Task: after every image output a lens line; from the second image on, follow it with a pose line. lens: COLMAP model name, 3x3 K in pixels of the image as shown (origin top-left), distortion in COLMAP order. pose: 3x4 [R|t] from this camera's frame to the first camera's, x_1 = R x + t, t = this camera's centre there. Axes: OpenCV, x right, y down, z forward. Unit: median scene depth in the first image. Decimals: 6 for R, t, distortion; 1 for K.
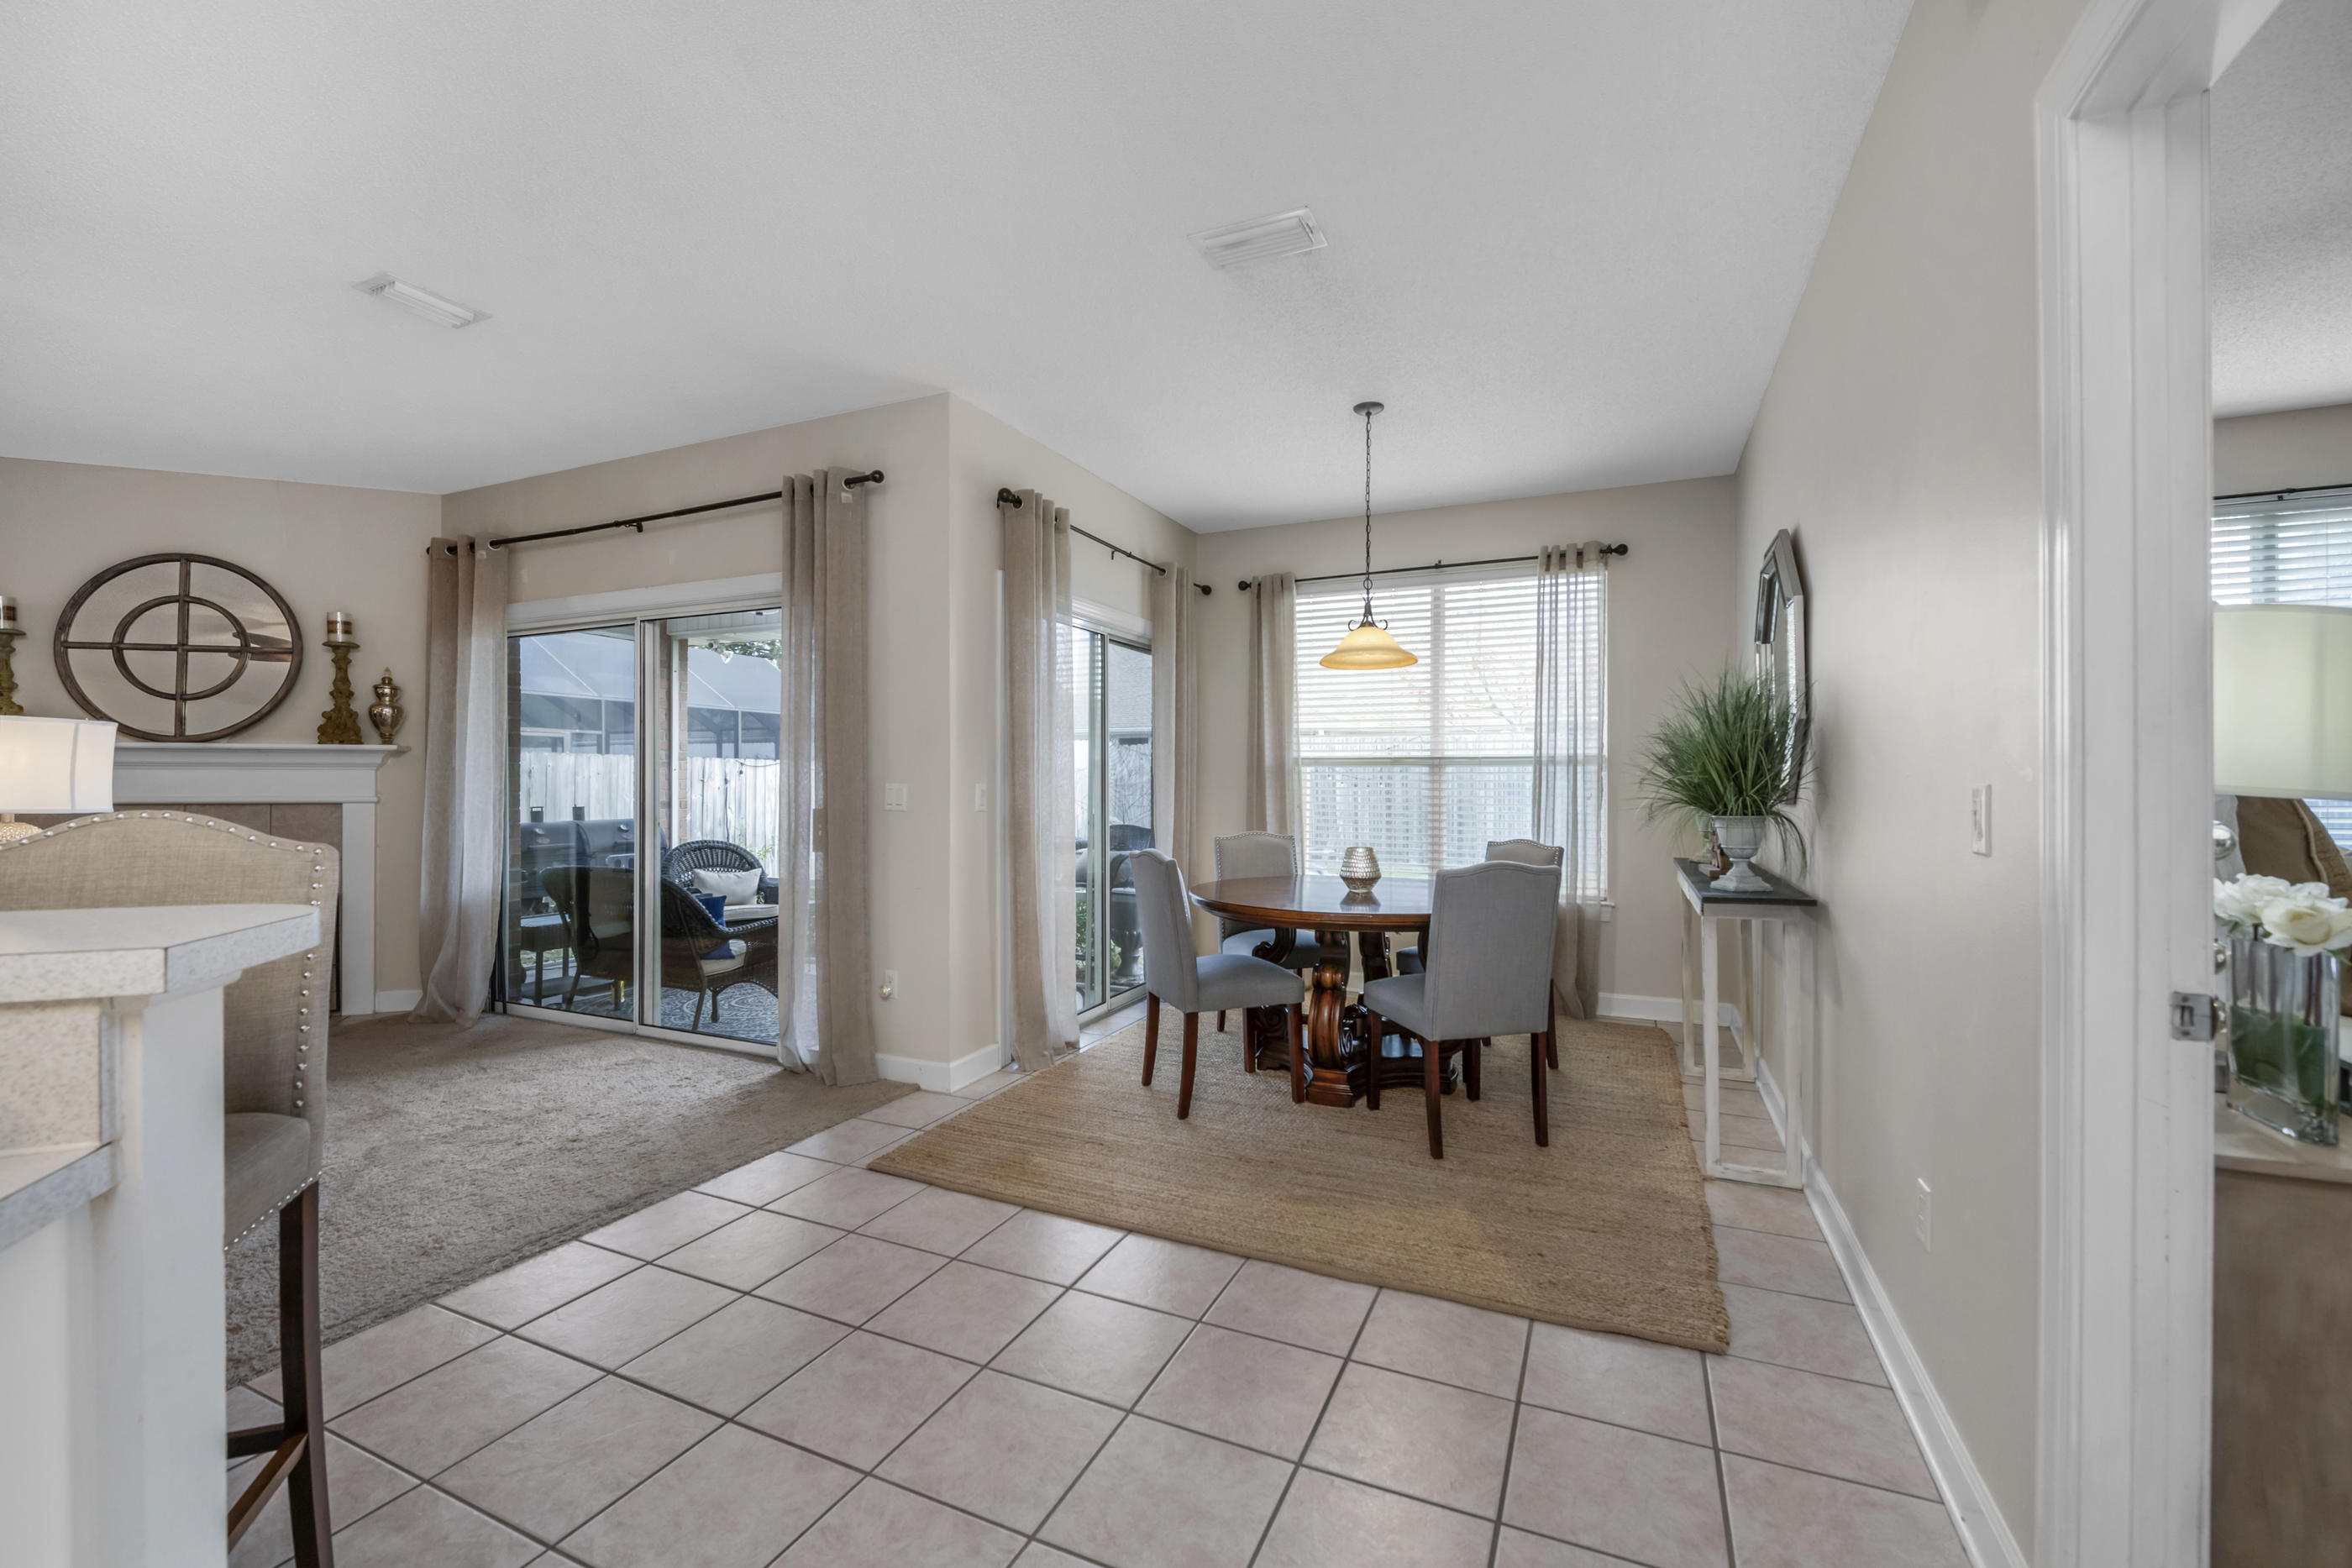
lens RADIAL K [[959.8, 0, 1200.8], [0, 959.8, 783.8], [0, 0, 1]] dist [-0.010884, -0.000351]
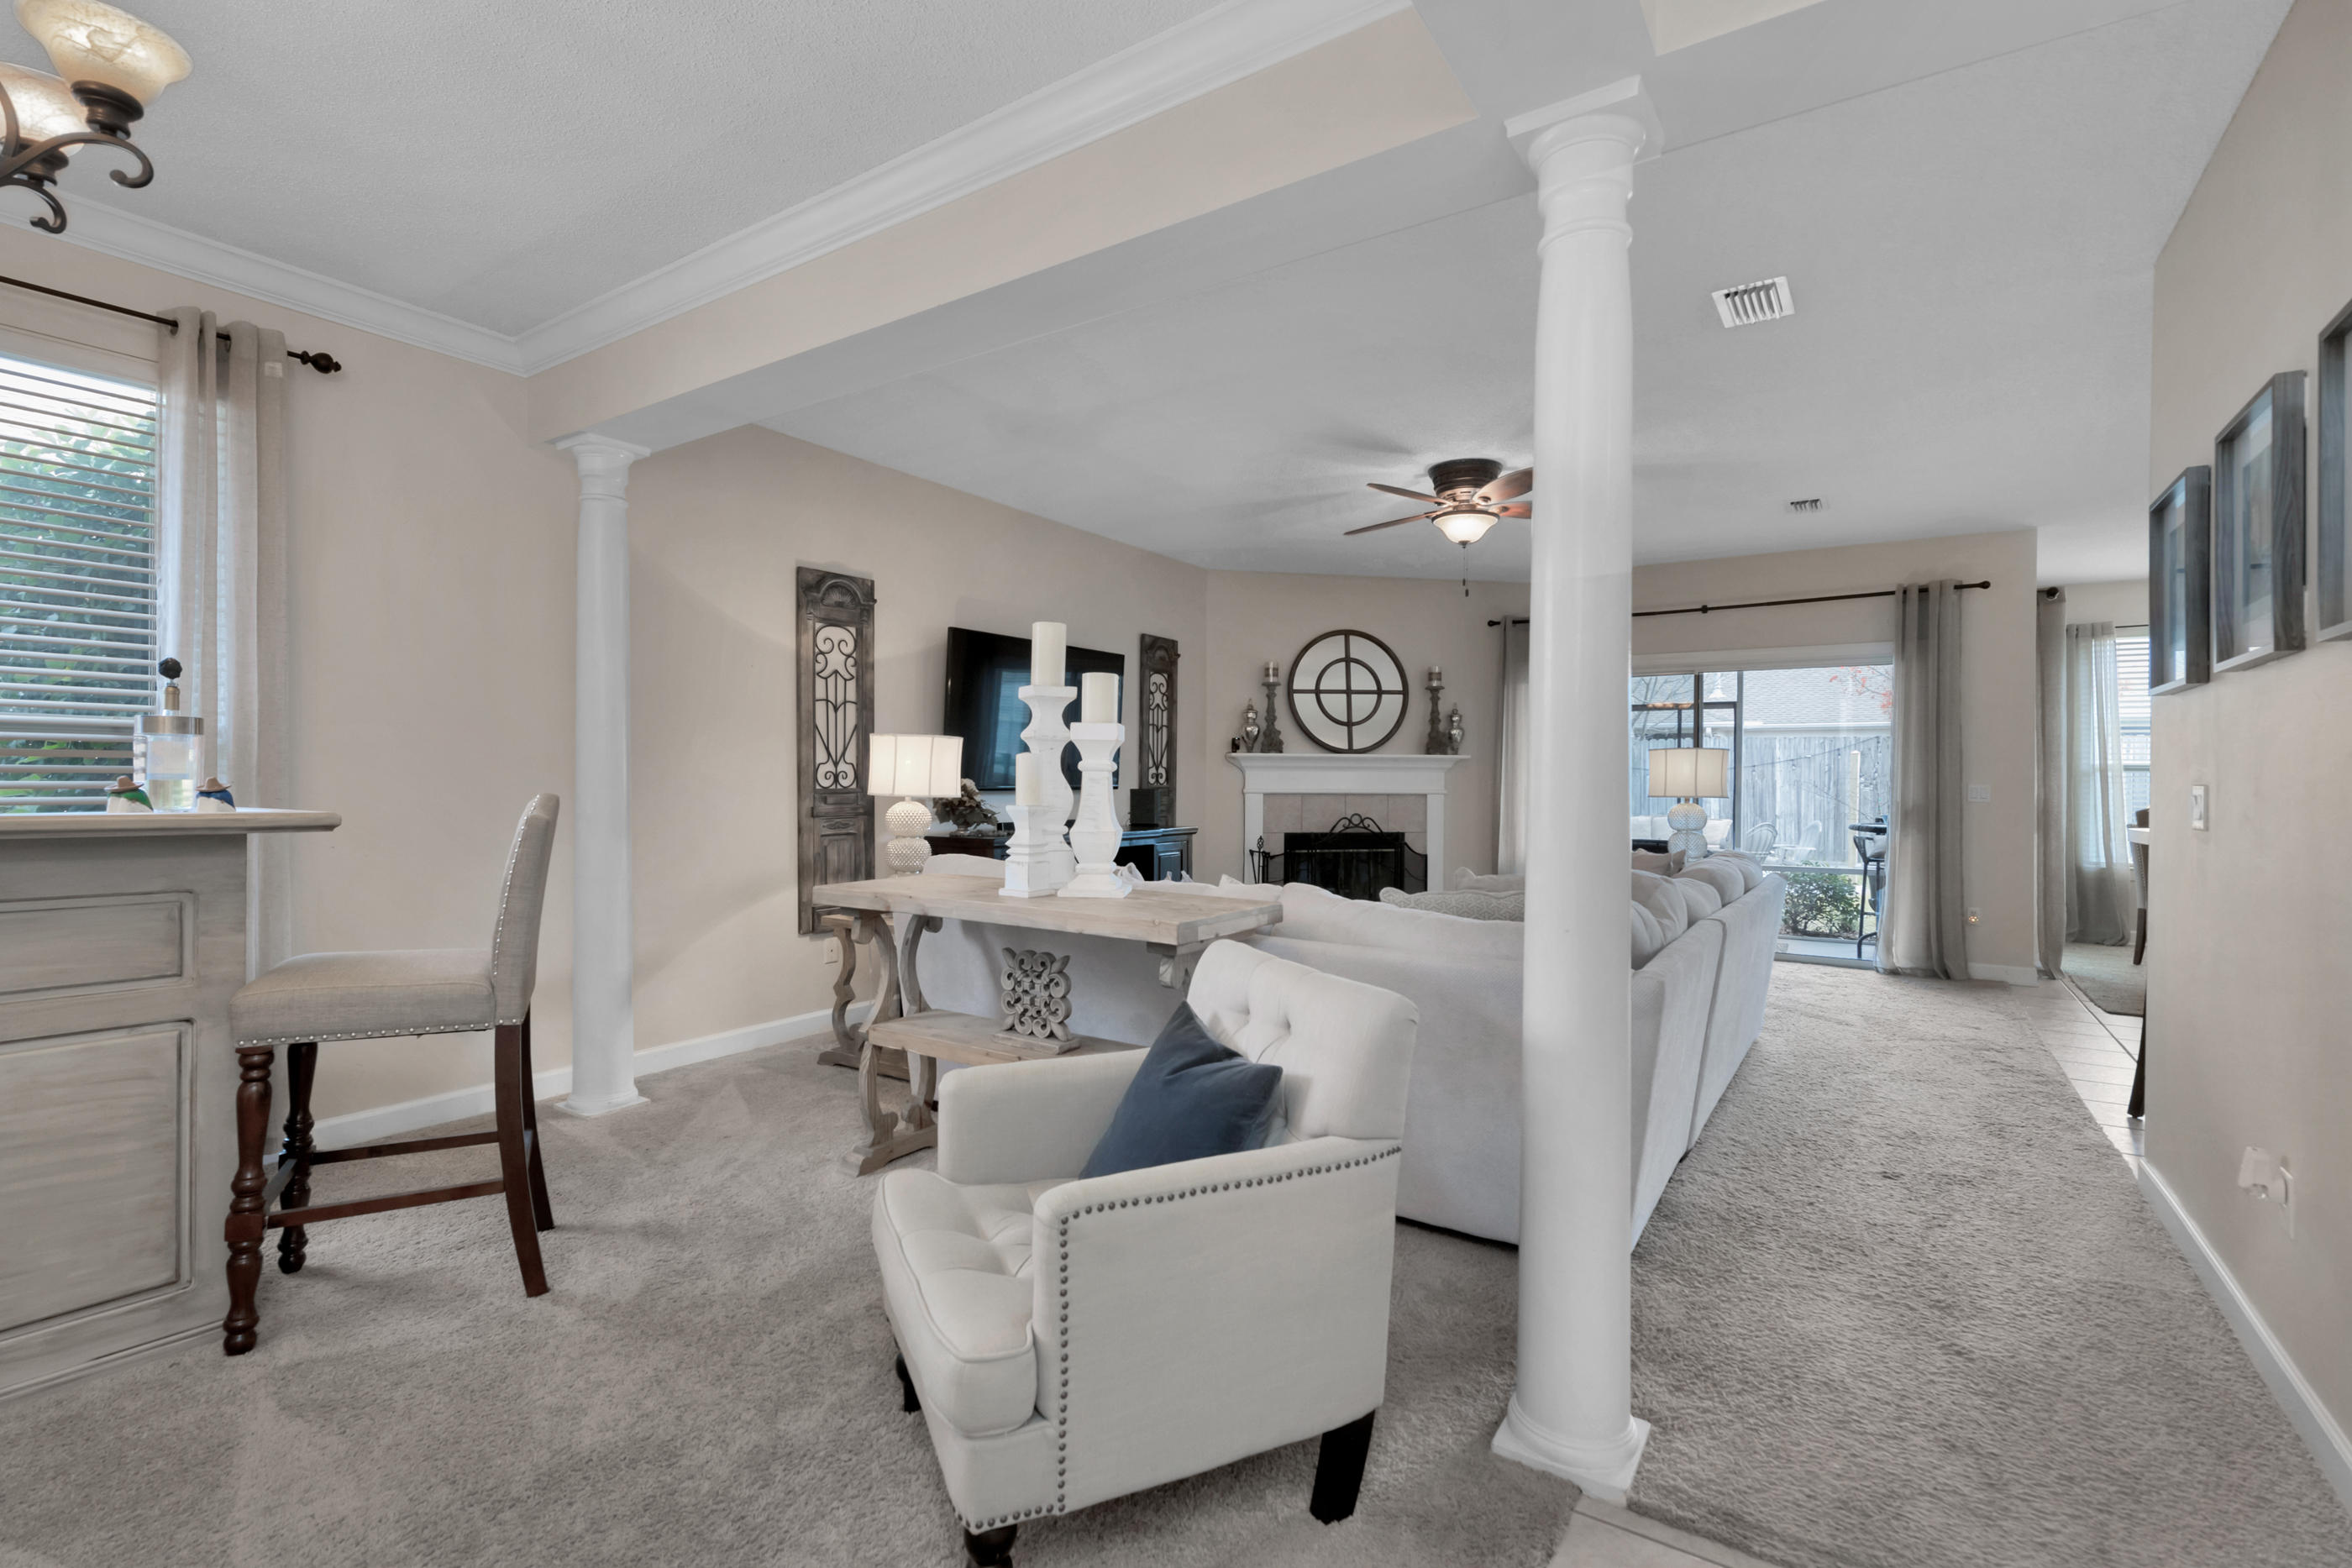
lens RADIAL K [[1022.7, 0, 1175.1], [0, 1022.7, 781.1], [0, 0, 1]] dist [0.010309, -0.006507]
pose [[0.982923, 0.005236, -0.183943, -1.075811], [-0.005305, 0.999986, 0.000121, 0.001847], [0.183941, 0.000856, 0.982937, -0.690379]]
